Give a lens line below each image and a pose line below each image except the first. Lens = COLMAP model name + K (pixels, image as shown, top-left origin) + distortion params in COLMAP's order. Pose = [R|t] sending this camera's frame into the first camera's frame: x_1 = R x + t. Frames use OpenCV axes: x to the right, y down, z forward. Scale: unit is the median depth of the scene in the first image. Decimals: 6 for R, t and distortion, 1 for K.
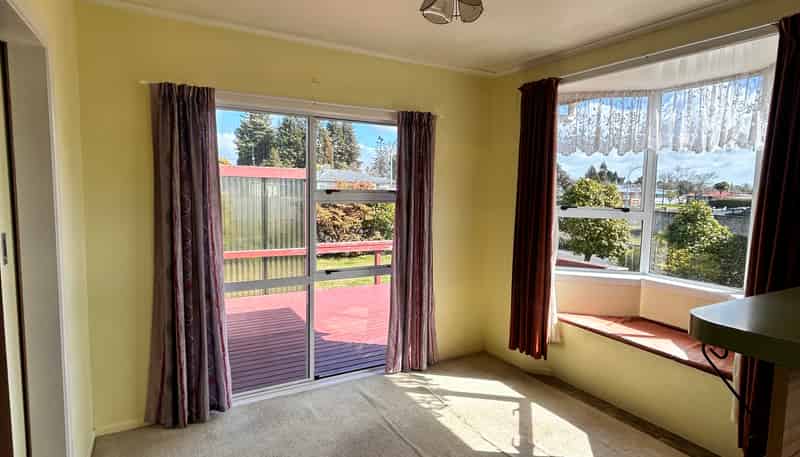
lens RADIAL K [[436.0, 0, 403.2], [0, 436.0, 225.7], [0, 0, 1]] dist [-0.000592, 0.002177]
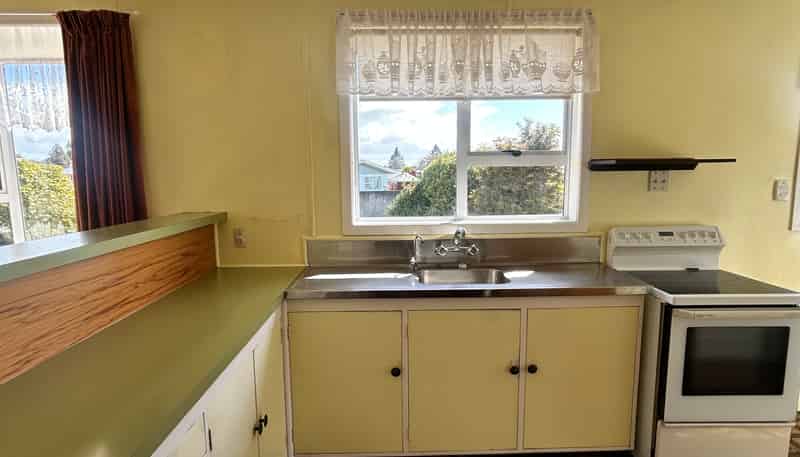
lens RADIAL K [[436.0, 0, 399.1], [0, 436.0, 224.5], [0, 0, 1]] dist [-0.000592, 0.002177]
pose [[0.490362, -0.128231, 0.862034, 0.160654], [0.092392, 0.991191, 0.094888, 0.021126], [-0.866608, 0.033115, 0.497890, -0.169713]]
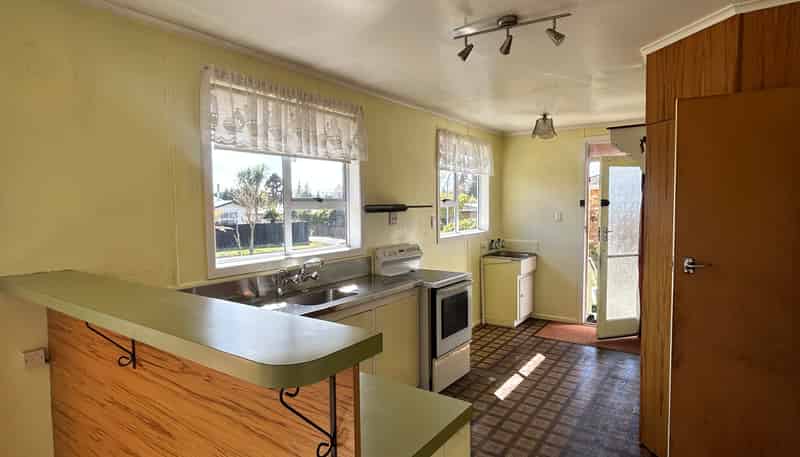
lens RADIAL K [[436.0, 0, 406.7], [0, 436.0, 230.6], [0, 0, 1]] dist [-0.000592, 0.002177]
pose [[-0.421044, -0.068326, 0.904463, -0.064168], [0.078981, 0.990609, 0.111601, -0.038102], [-0.903595, 0.118425, -0.411693, 0.275158]]
